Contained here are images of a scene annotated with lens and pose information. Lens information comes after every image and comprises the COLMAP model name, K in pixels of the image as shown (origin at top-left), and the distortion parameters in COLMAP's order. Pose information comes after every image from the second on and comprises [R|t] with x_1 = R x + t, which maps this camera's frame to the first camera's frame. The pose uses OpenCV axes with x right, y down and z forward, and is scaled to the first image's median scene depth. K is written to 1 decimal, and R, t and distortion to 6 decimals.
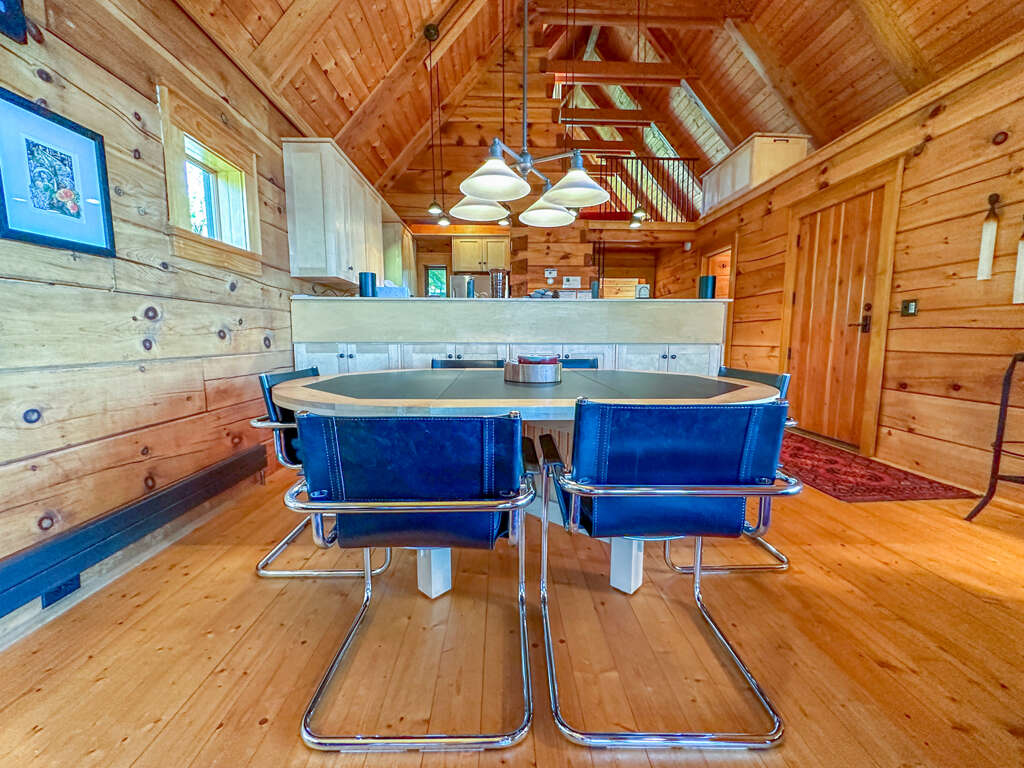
lens RADIAL K [[418.1, 0, 512.0], [0, 418.1, 384.0], [0, 0, 1]] dist [-0.002210, -0.000004]
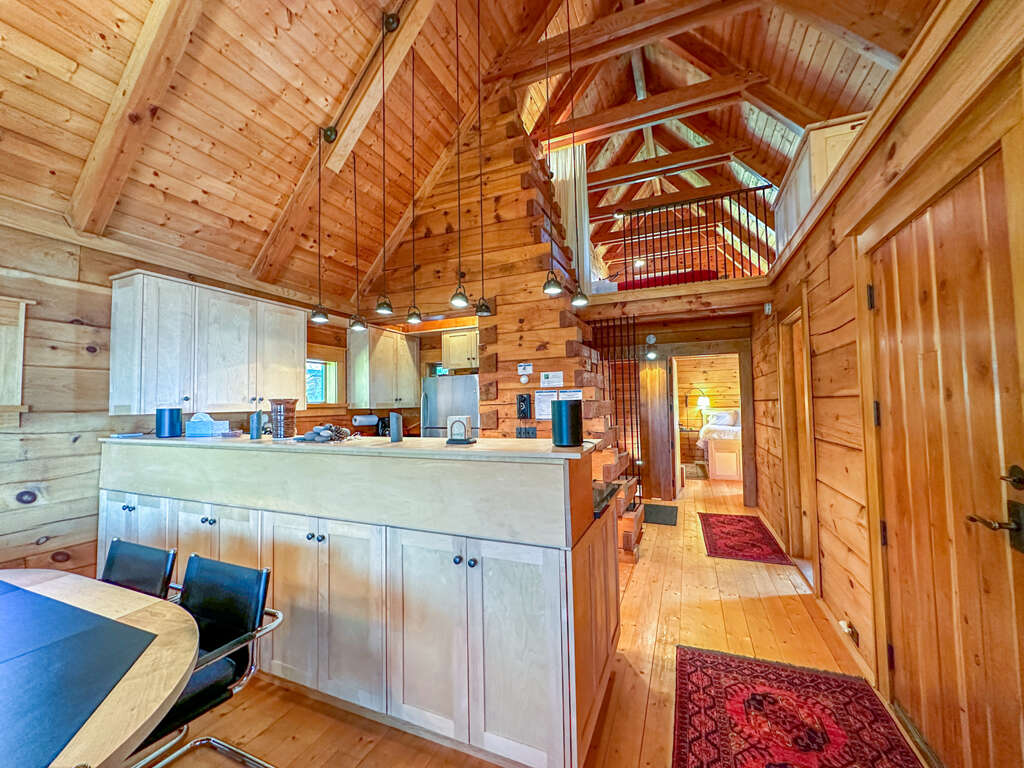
lens RADIAL K [[409.0, 0, 512.0], [0, 409.0, 384.0], [0, 0, 1]] dist [-0.002104, 0.000137]
pose [[0.906689, -0.038765, -0.420015, 0.397594], [-0.027767, 0.988122, -0.151139, -0.127141], [0.420885, 0.148699, 0.894843, 0.329586]]
